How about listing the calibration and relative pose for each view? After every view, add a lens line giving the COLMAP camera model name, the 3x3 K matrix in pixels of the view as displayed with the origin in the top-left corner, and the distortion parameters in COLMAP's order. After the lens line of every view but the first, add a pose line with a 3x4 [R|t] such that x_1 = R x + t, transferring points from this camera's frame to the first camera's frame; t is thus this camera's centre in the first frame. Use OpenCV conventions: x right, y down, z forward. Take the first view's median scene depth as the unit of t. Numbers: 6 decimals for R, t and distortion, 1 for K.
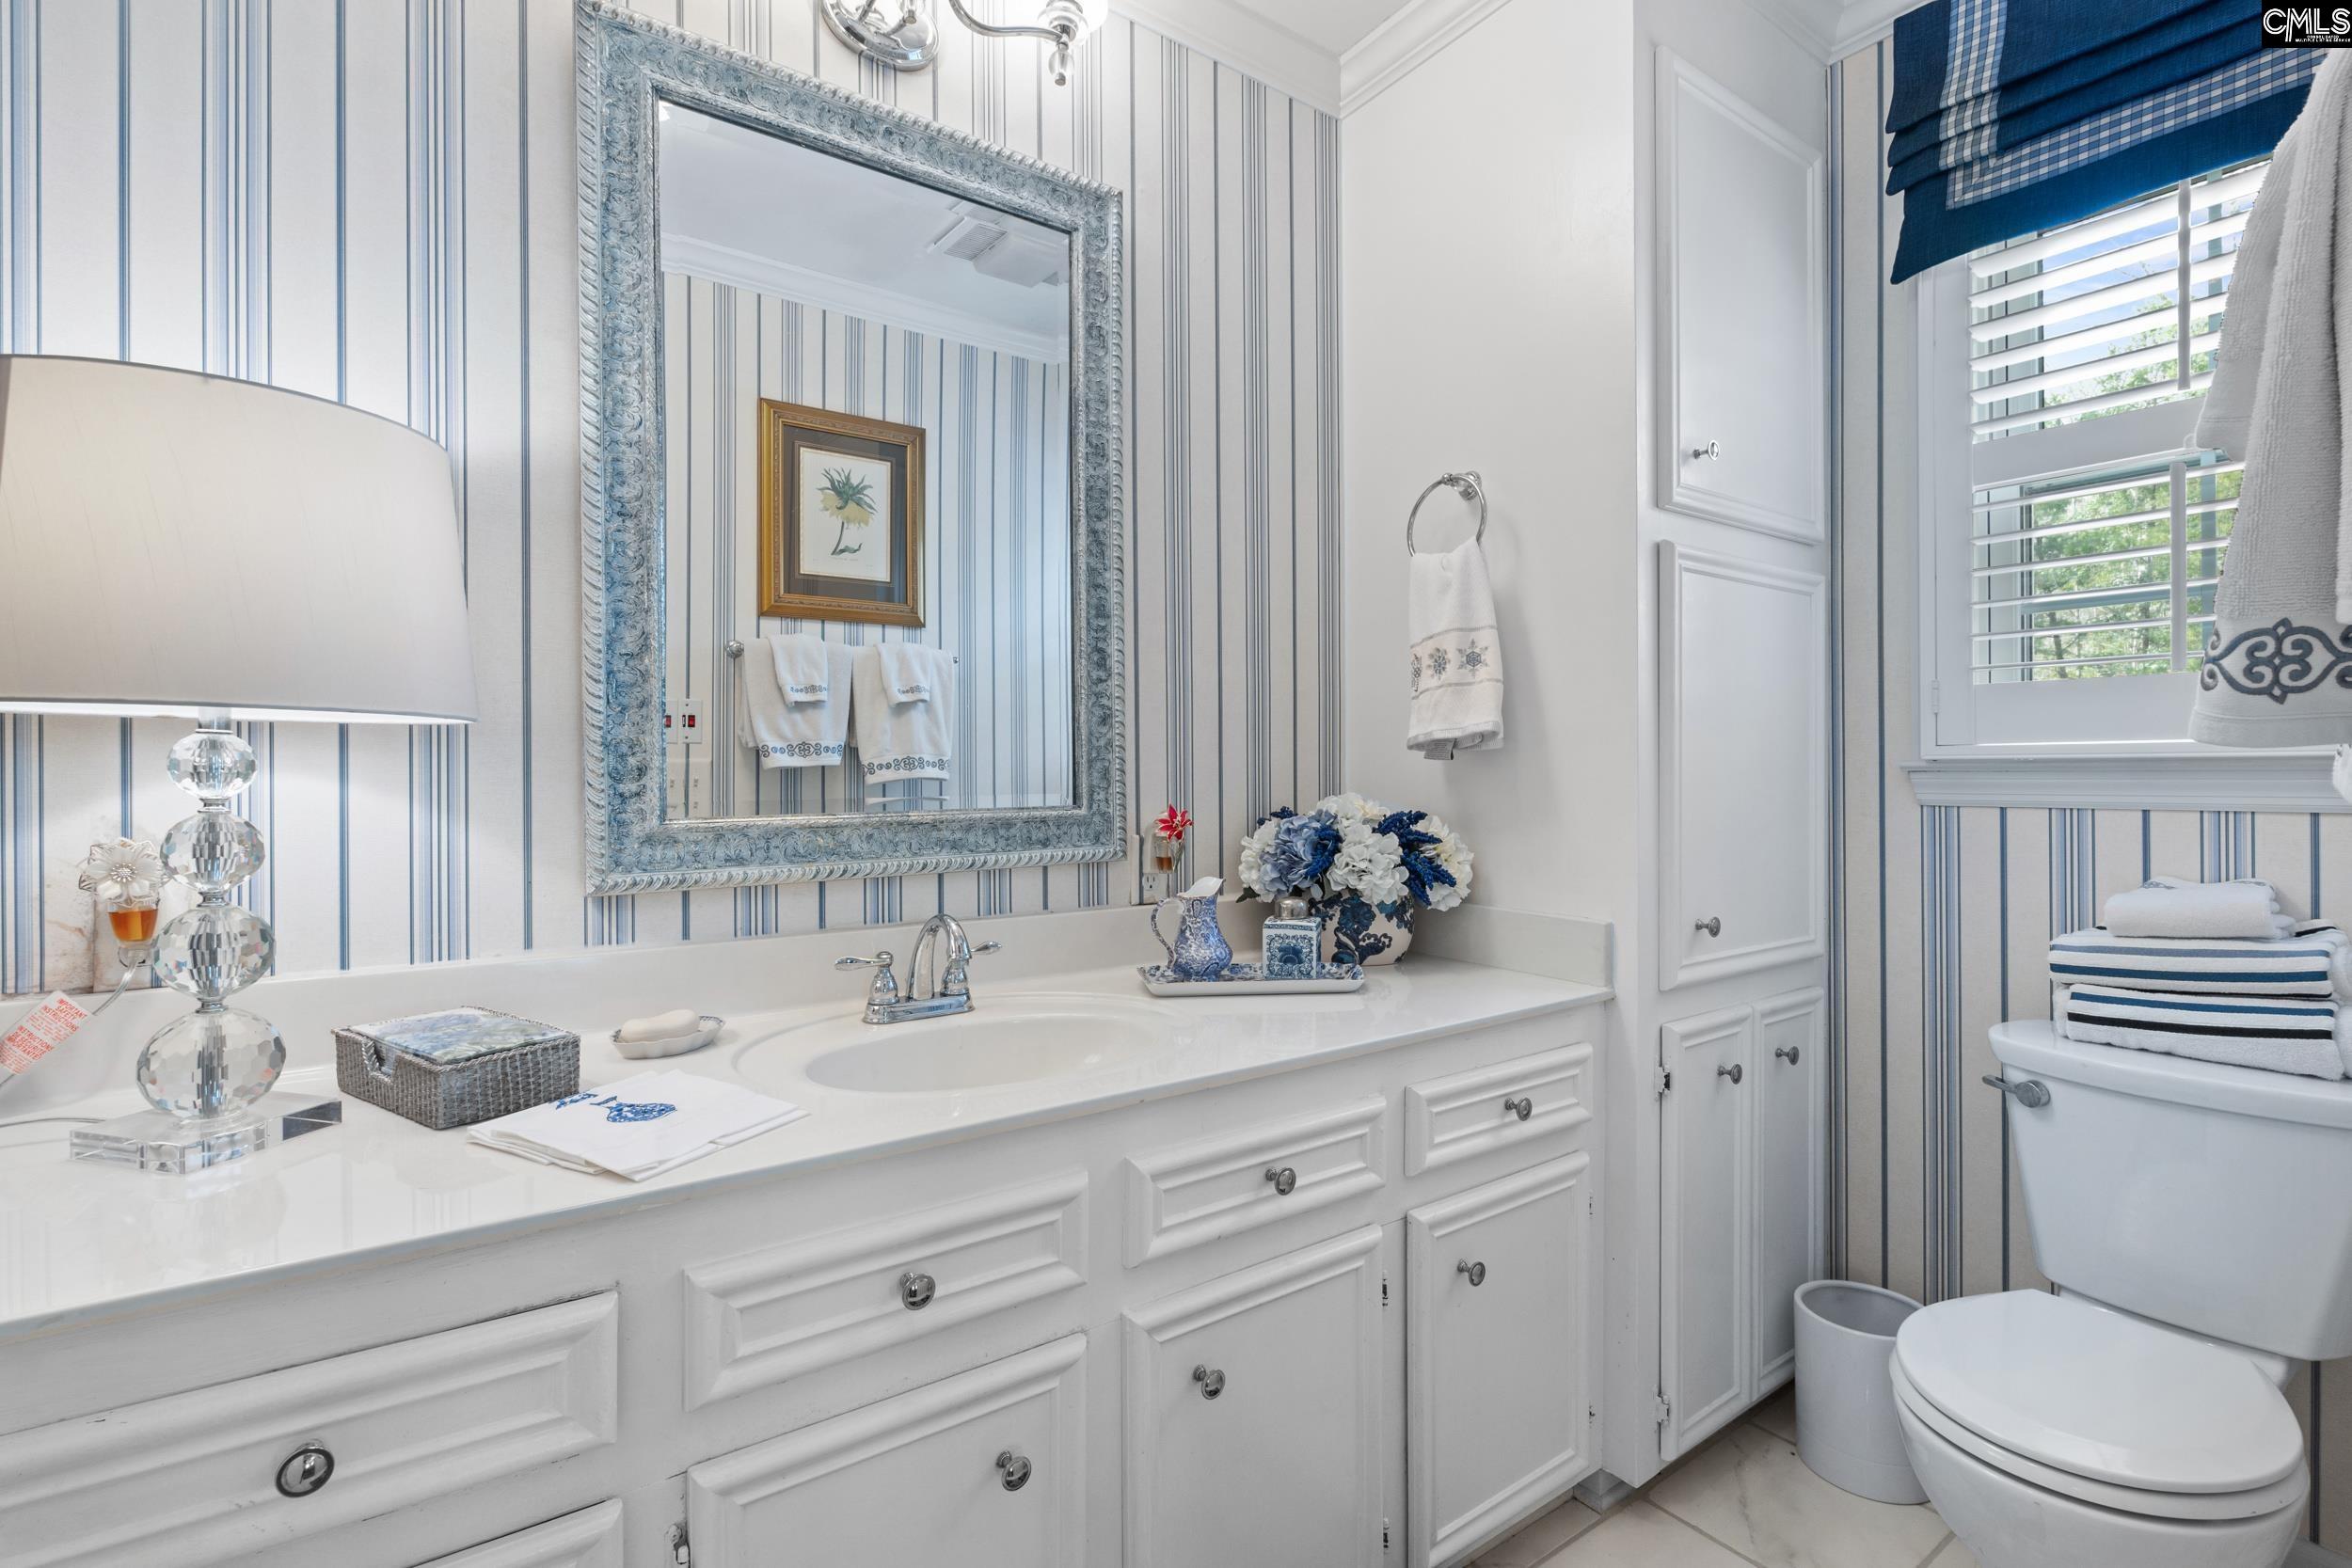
lens RADIAL K [[1087.0, 0, 1178.7], [0, 1087.0, 774.6], [0, 0, 1]] dist [0.003419, 0.000428]
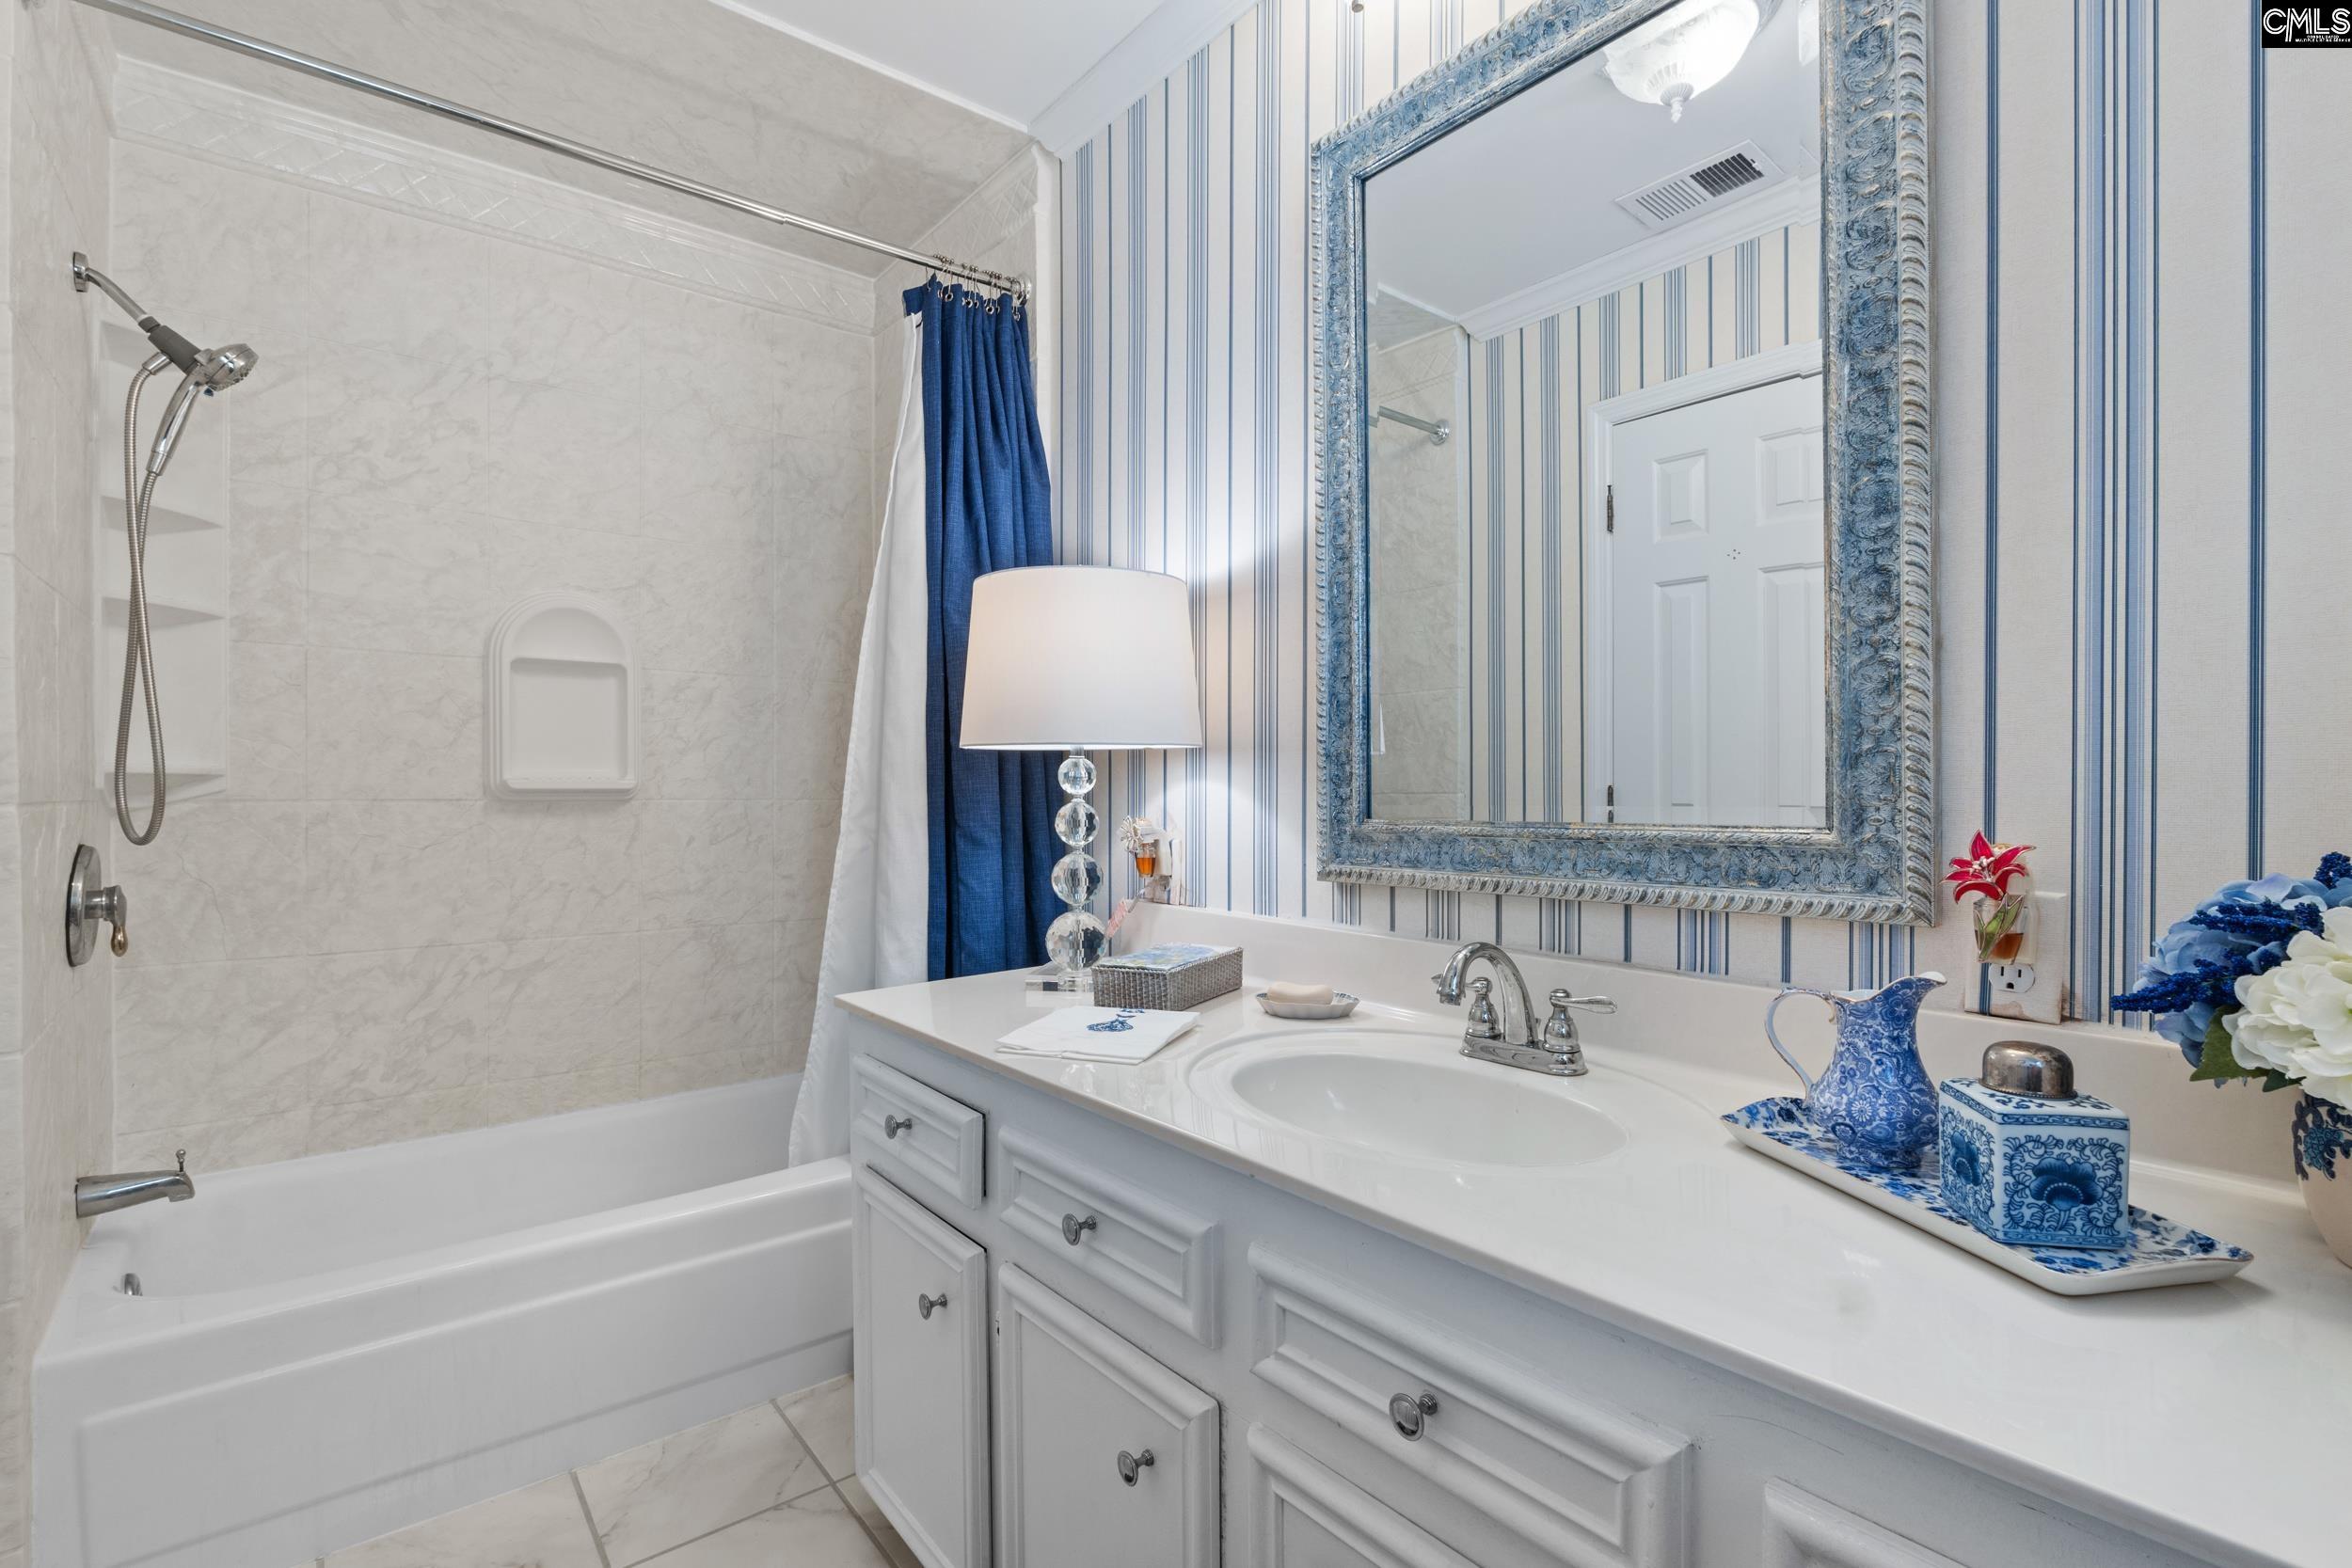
lens RADIAL K [[1087.0, 0, 1192.3], [0, 1087.0, 801.5], [0, 0, 1]] dist [0.003419, 0.000428]
pose [[0.069157, 0.012556, -0.997527, 0.575341], [-0.001901, 0.999921, 0.012455, 0.007274], [0.997604, 0.001035, 0.069175, 0.666079]]
